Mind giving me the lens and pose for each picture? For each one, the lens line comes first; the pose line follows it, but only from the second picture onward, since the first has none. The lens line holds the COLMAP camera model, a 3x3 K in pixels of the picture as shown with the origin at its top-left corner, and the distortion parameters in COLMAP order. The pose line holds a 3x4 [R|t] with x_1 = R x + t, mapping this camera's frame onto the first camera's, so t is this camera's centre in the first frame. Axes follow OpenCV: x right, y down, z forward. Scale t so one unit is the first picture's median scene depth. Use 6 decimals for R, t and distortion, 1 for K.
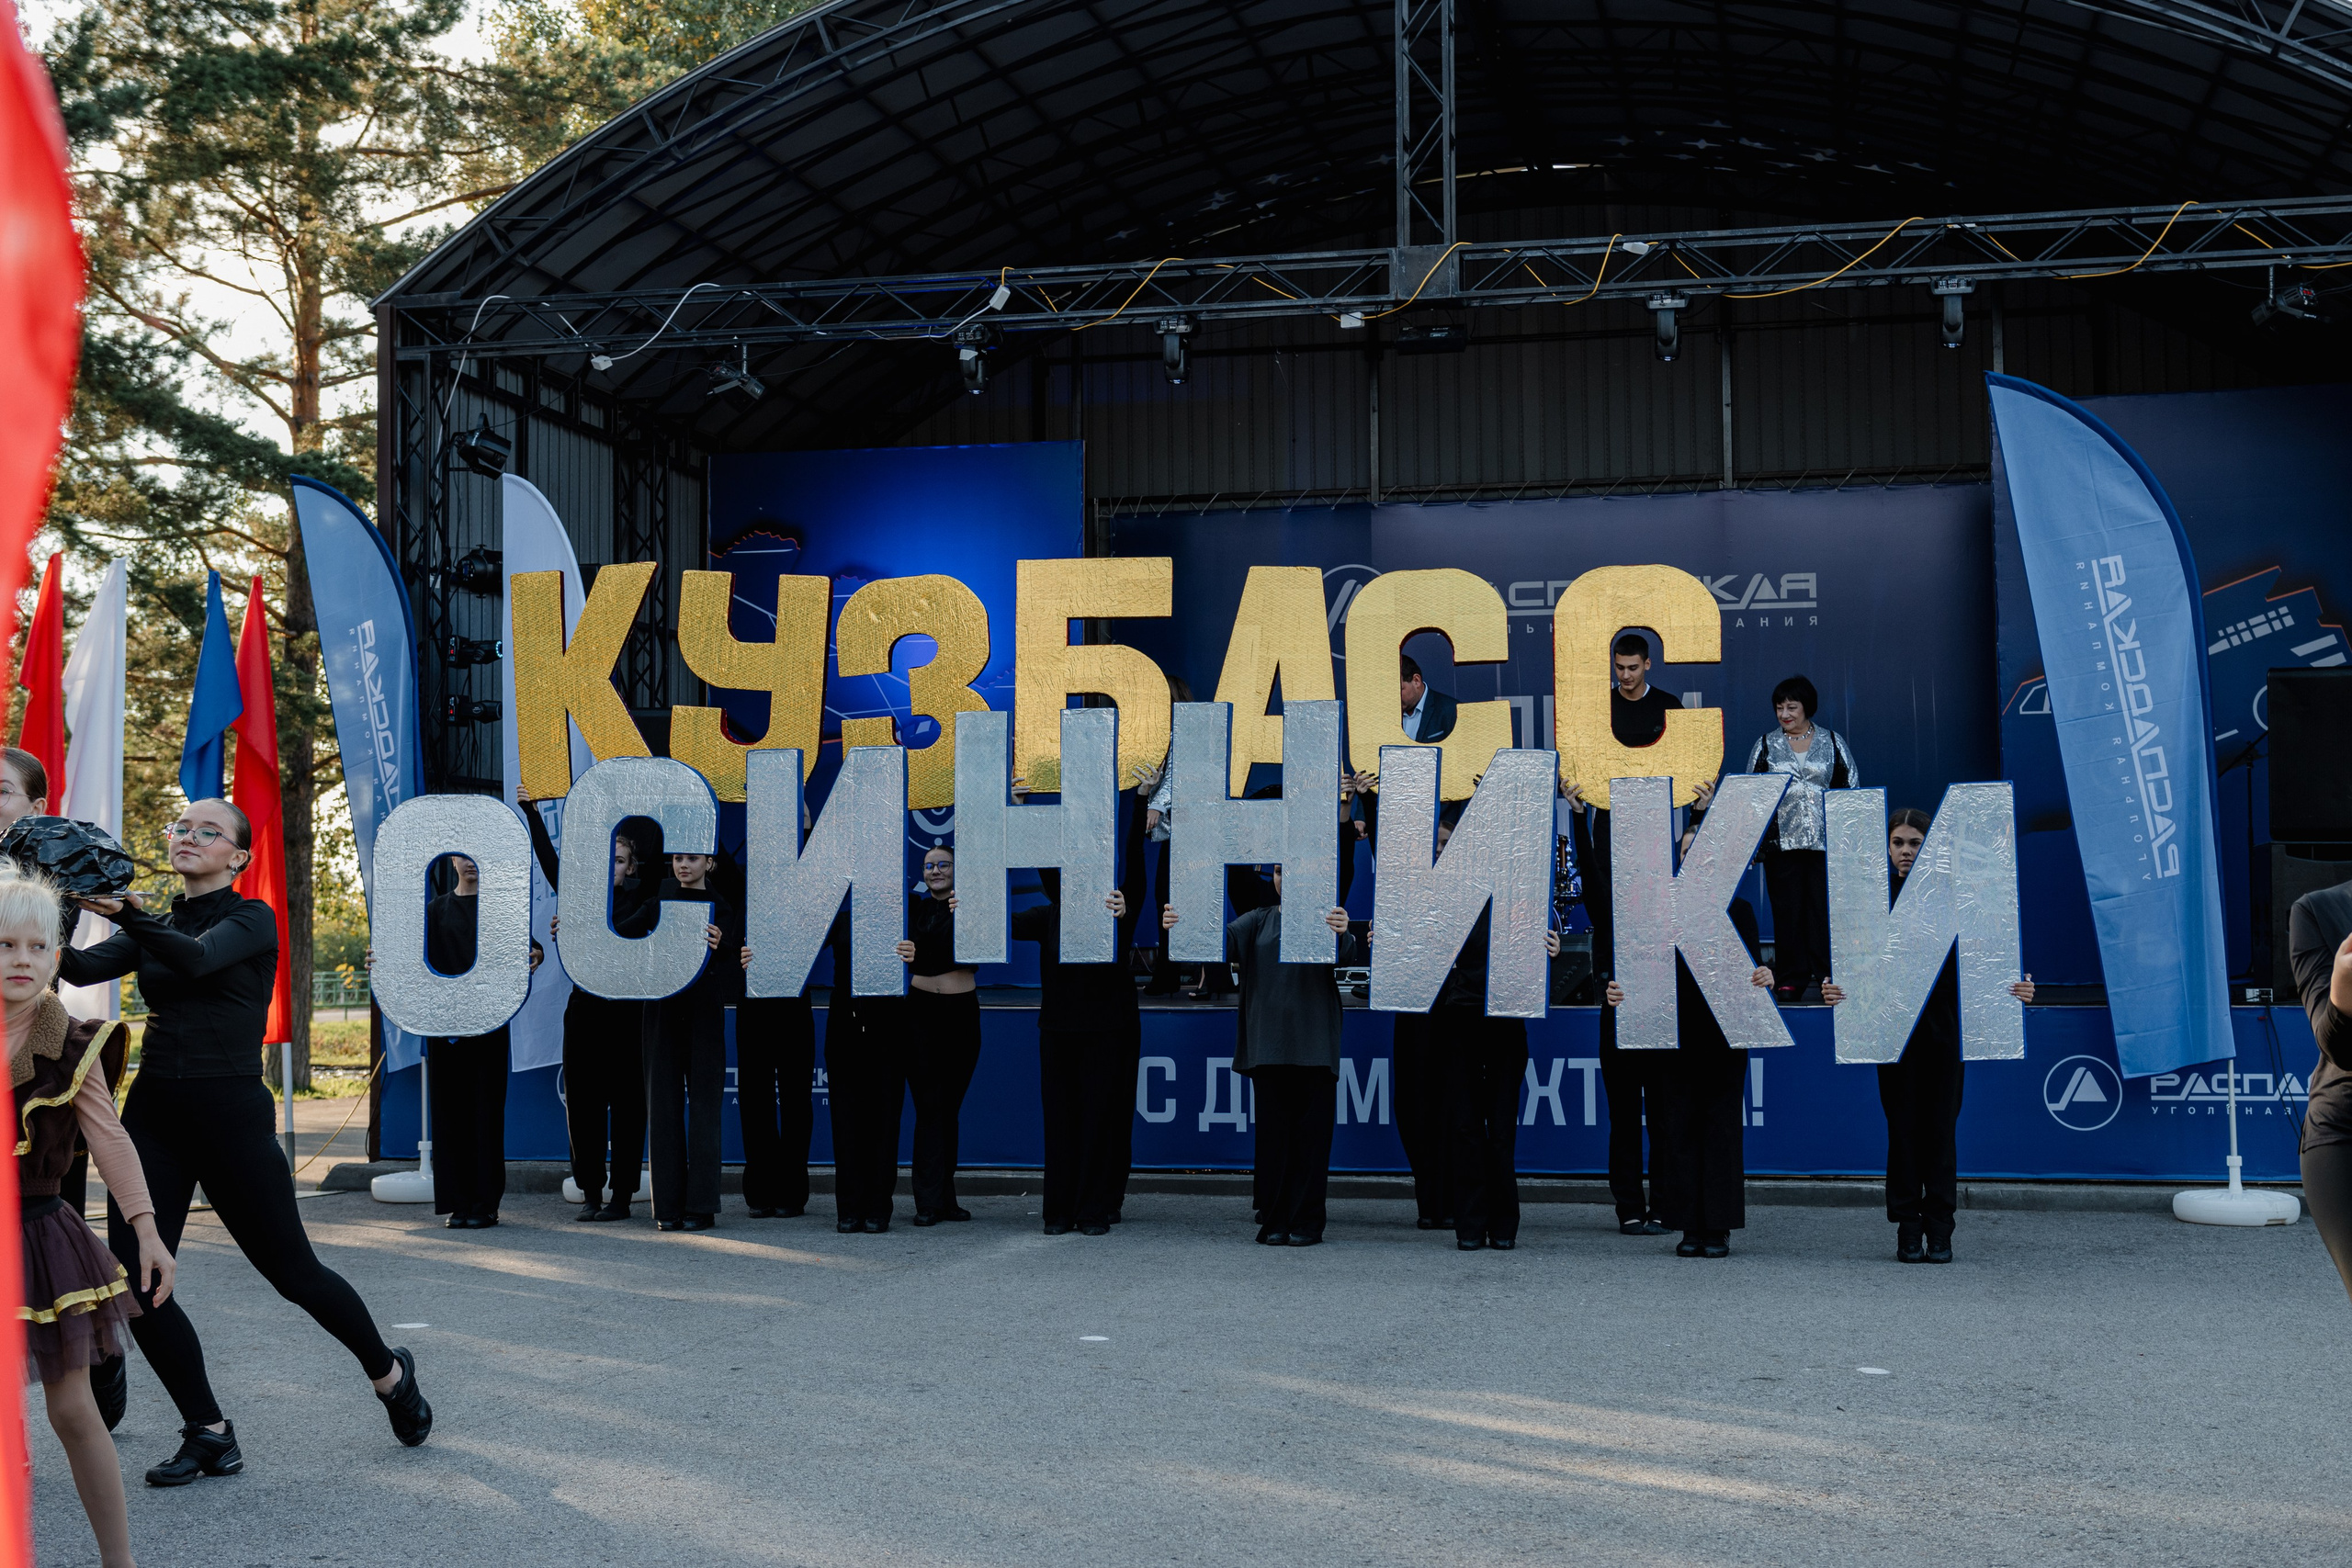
lens RADIAL K [[2997.8, 0, 1171.6], [0, 2997.8, 778.4], [0, 0, 1]] dist [0.005102, 0.000912]
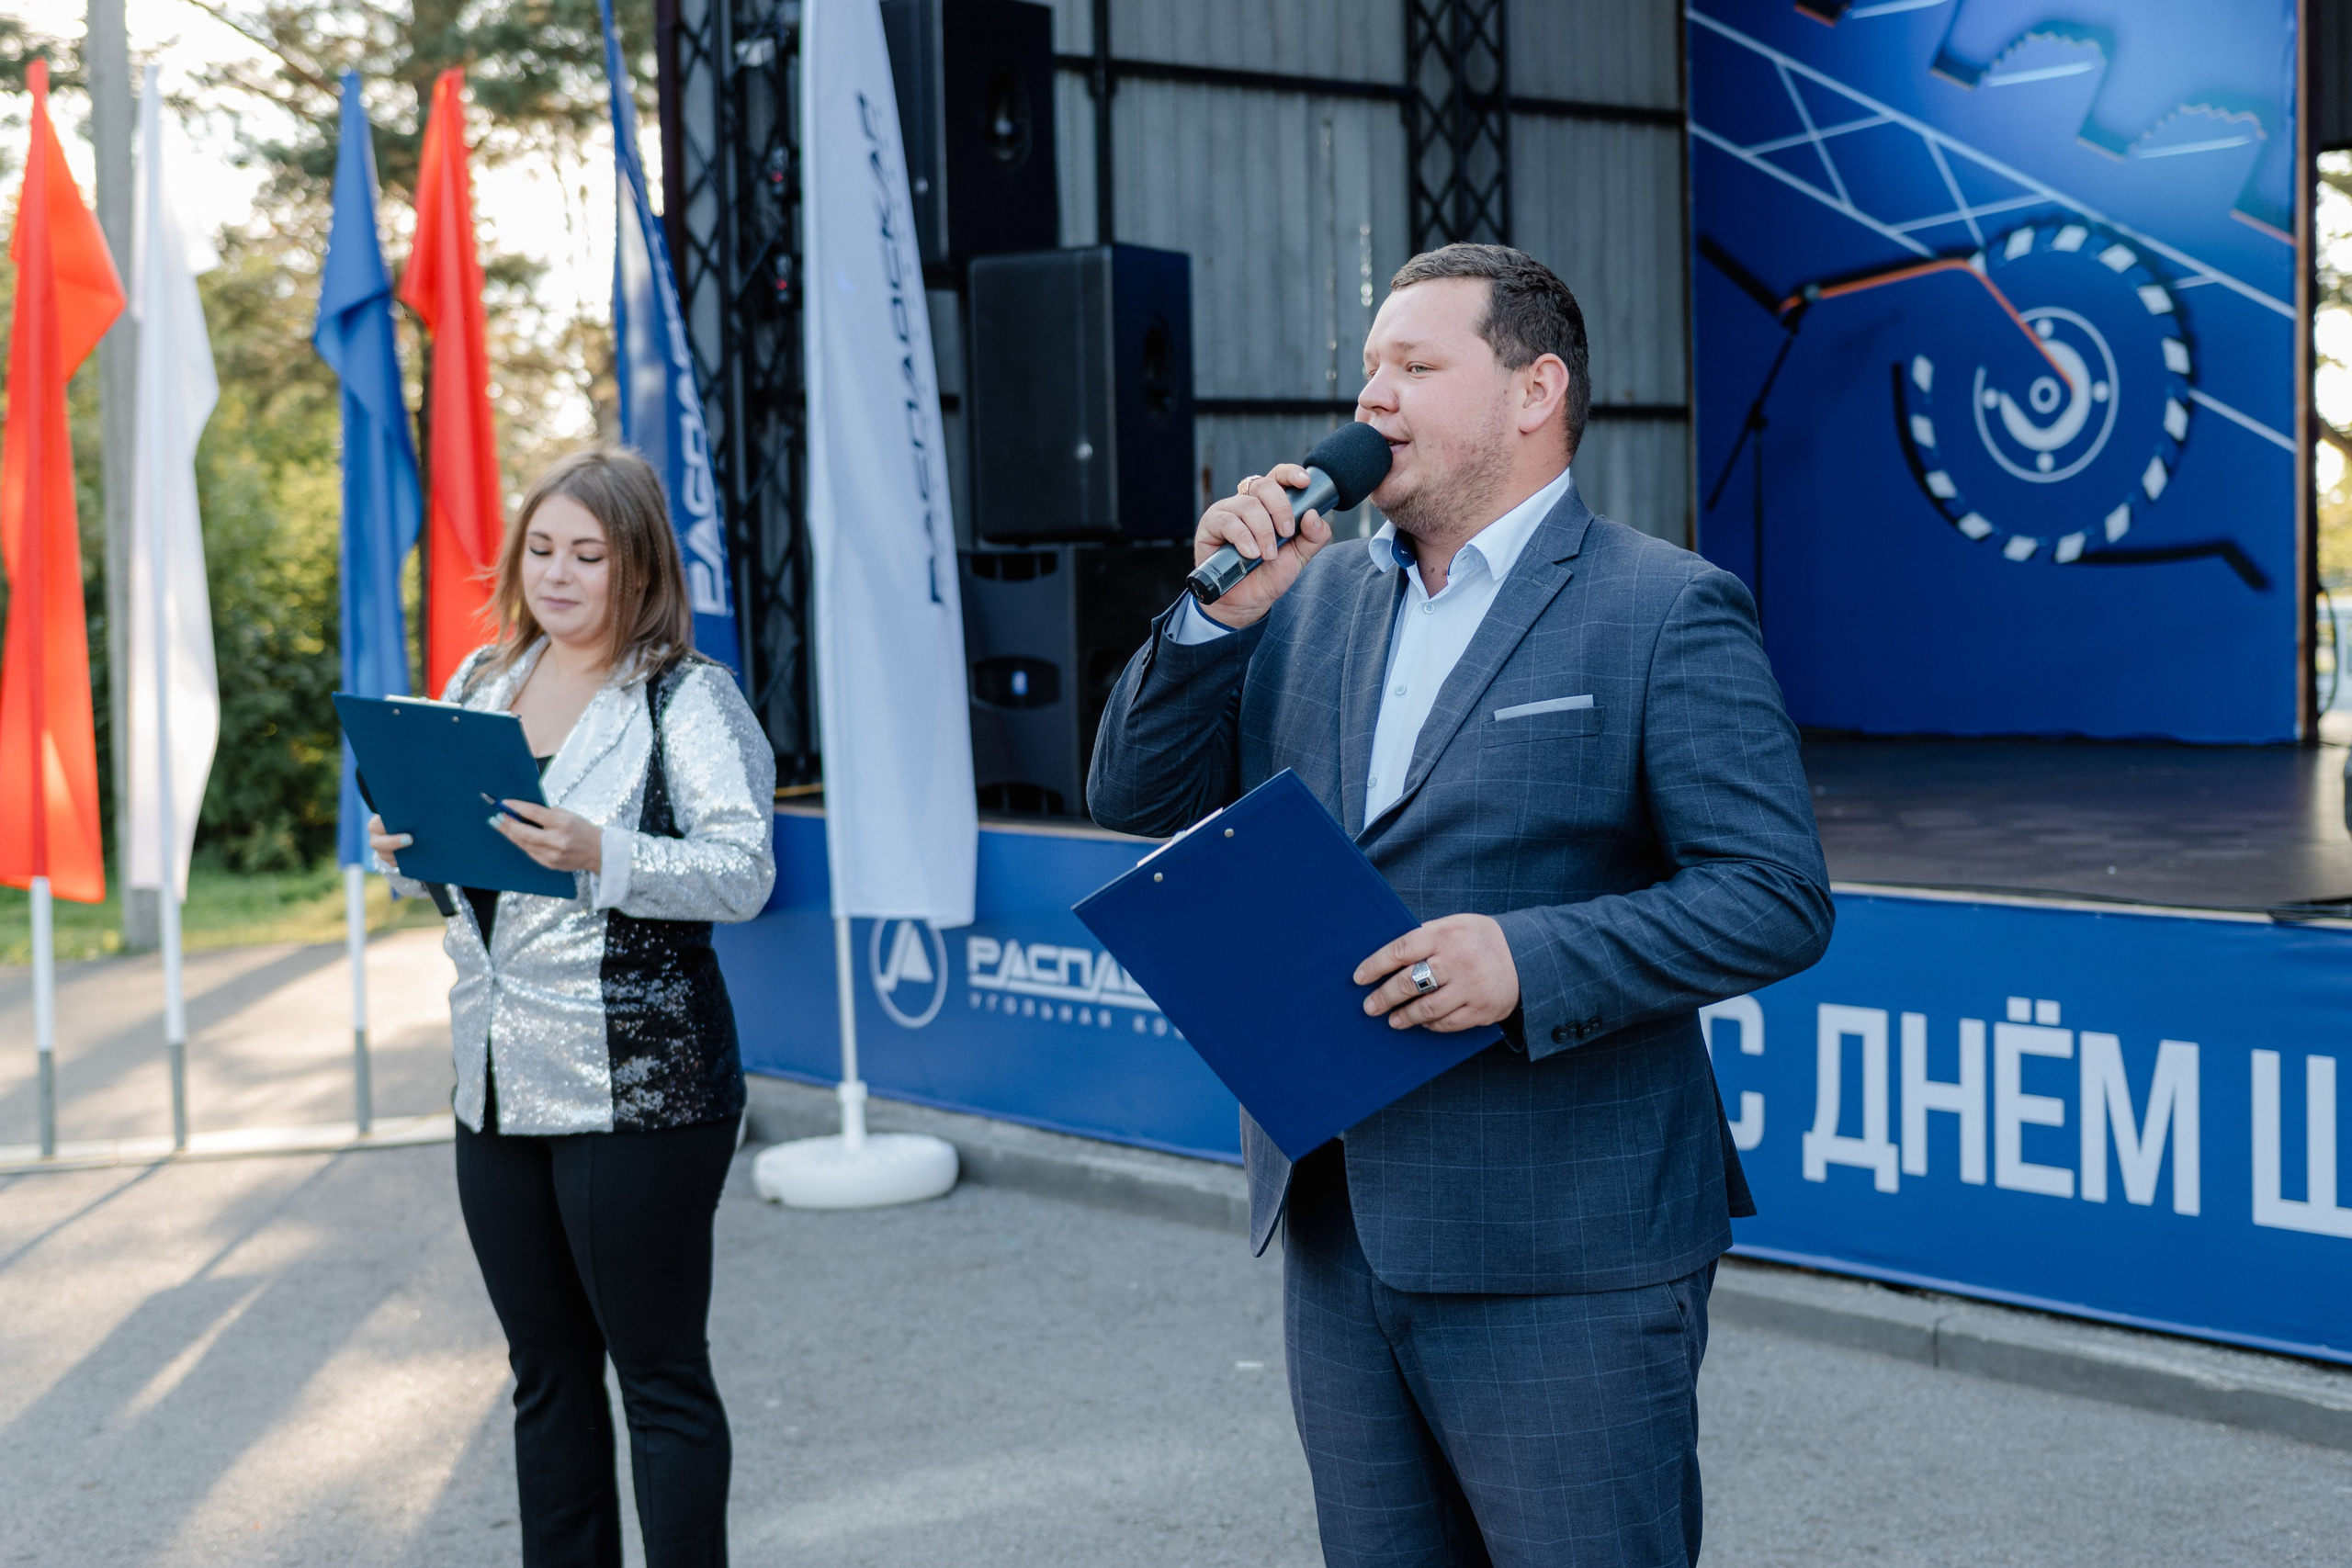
lens RADIAL K [[3466.5, 0, 1174.1], [0, 3466.5, 780.7], [0, 0, 1]] dist [-0.000595, 0.029581]
pose [[0.789283, 0.022914, -0.613602, 0.236023], [0.052563, 0.993114, 0.104699, 0.006660], [0.611775, -0.114890, 0.782644, 0.568545]]
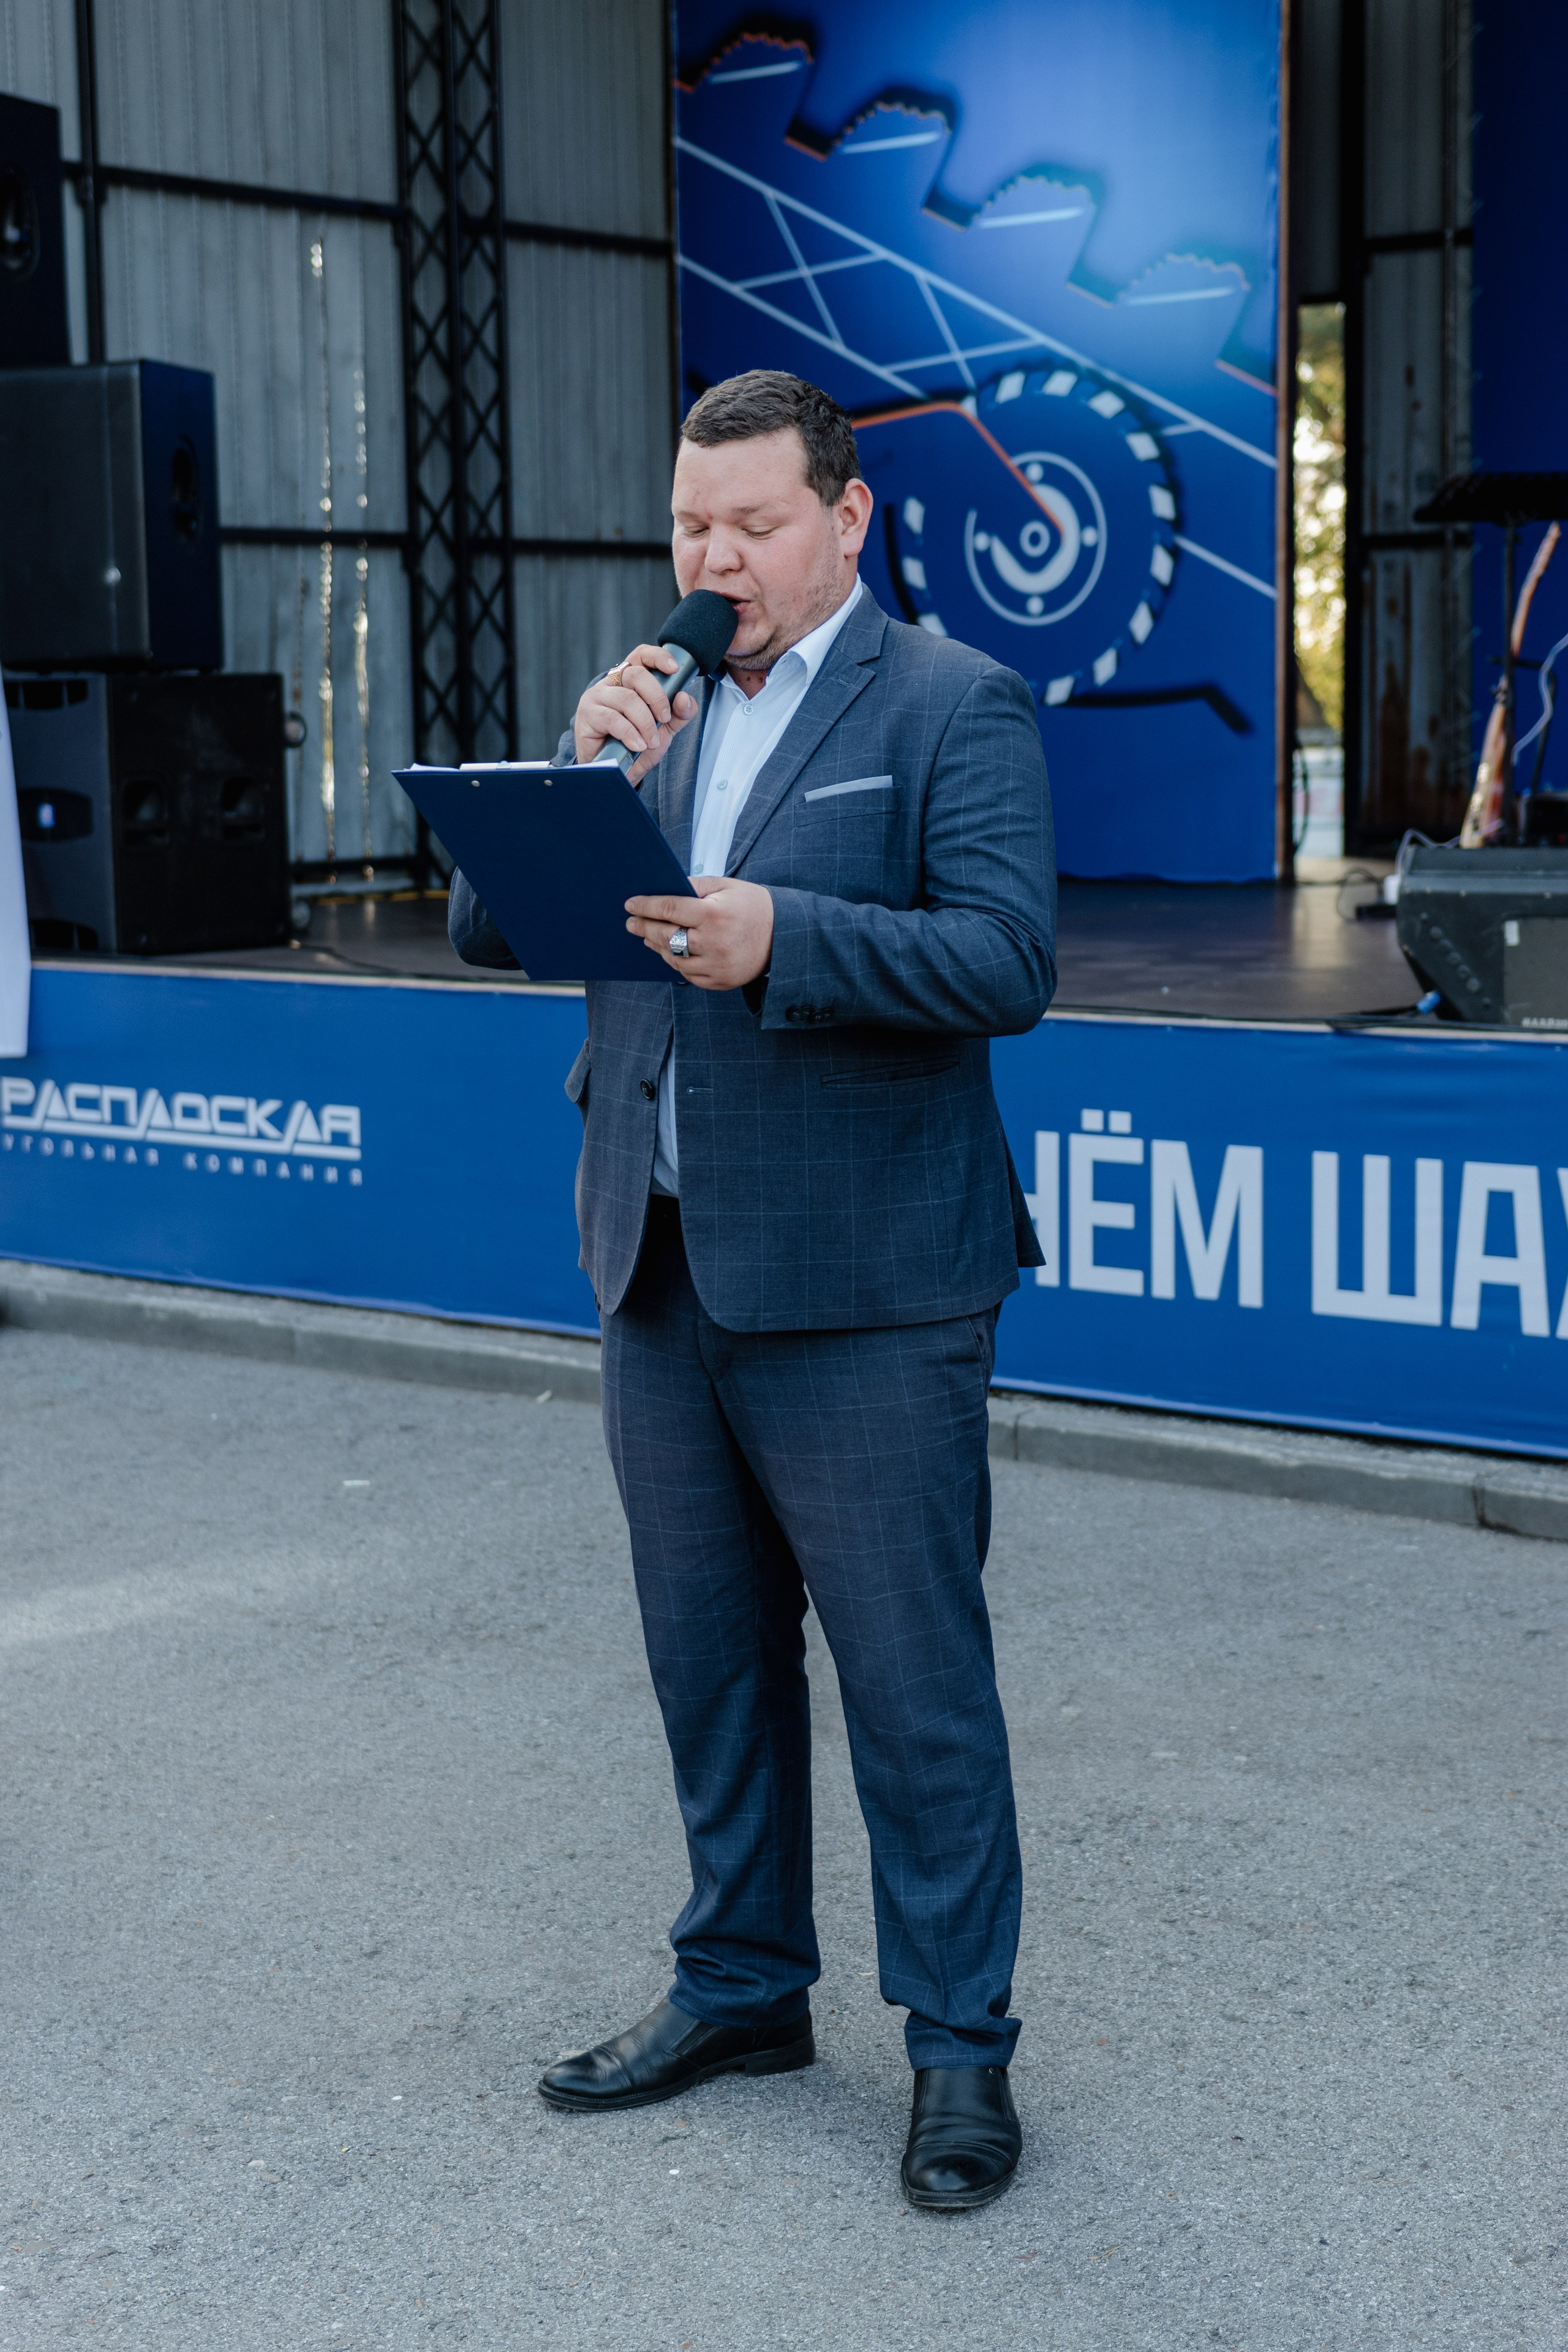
lens RADIAL K [[3627.3, 0, 781.2], [0, 3627.3, 1177.2], [0, 0, 1]] dist [-0.004256, 0.023301]
pose [[0.898563, 0.047134, -0.436306, 0.225473], [0.034063, 0.983725, 0.176424, 0.007797], [0.437520, -0.173389, 0.882333, 0.526398]]
